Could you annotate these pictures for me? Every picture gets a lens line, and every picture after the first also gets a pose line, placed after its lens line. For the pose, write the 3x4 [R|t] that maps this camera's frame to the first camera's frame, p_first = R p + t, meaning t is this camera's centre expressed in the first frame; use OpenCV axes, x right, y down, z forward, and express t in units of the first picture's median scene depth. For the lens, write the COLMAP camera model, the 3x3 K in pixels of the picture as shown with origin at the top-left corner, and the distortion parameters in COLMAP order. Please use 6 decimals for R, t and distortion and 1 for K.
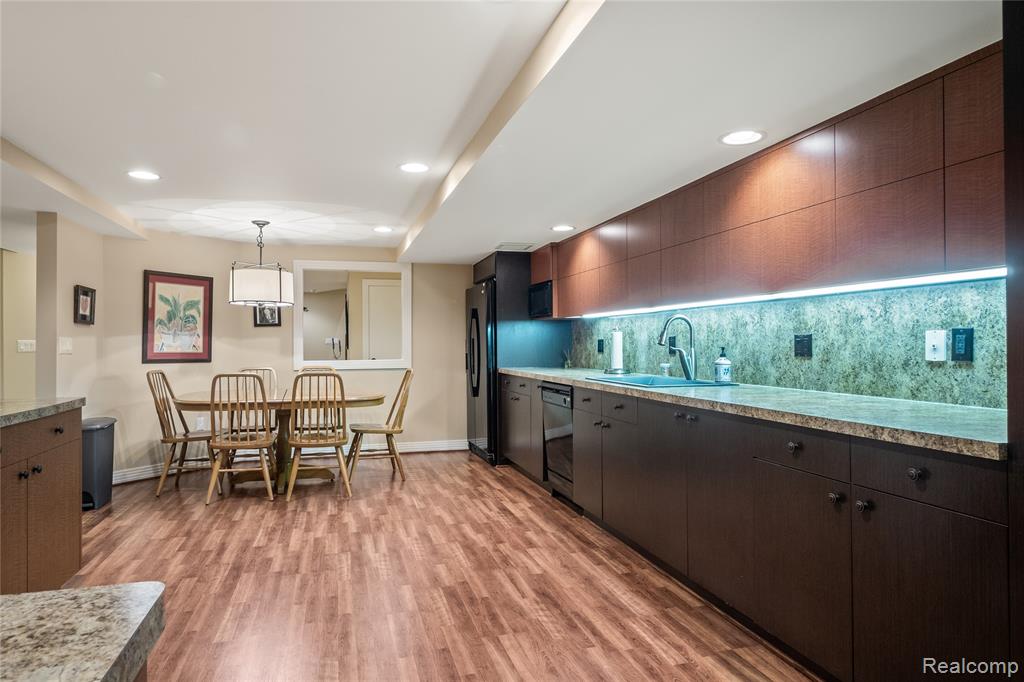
lens RADIAL K [[626.7, 0, 515.5], [0, 626.7, 340.3], [0, 0, 1]] dist [0.001158, -0.003940]
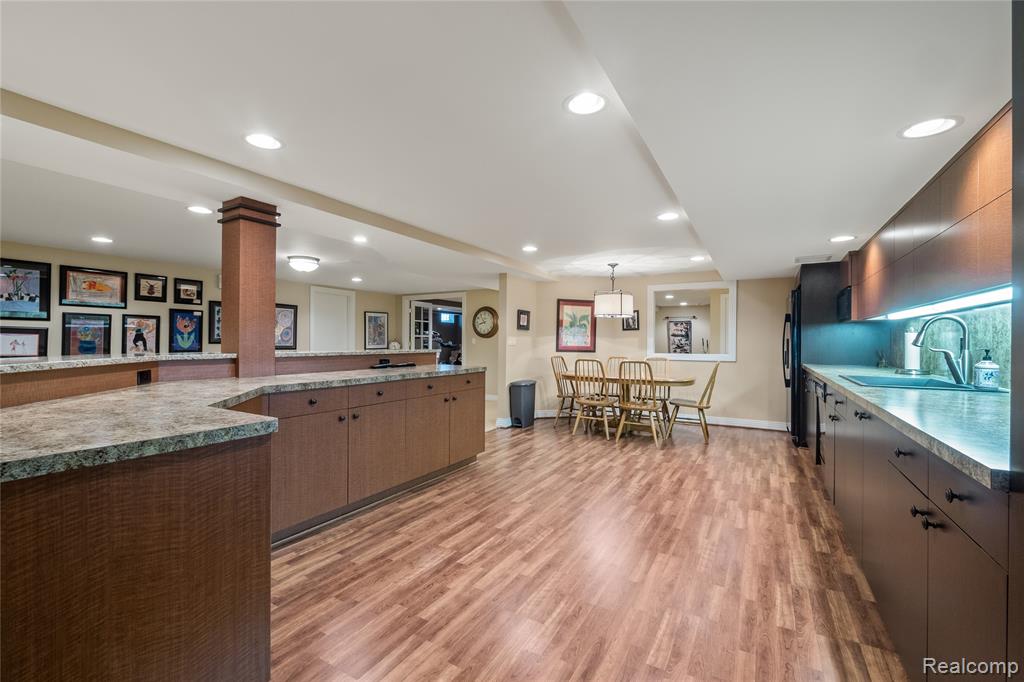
lens RADIAL K [[440.8, 0, 510.1], [0, 440.8, 340.4], [0, 0, 1]] dist [-0.001307, -0.000822]
pose [[0.695321, 0.008400, -0.718650, 0.285823], [-0.006629, 0.999964, 0.005274, -0.000964], [0.718669, 0.001097, 0.695352, 0.055480]]
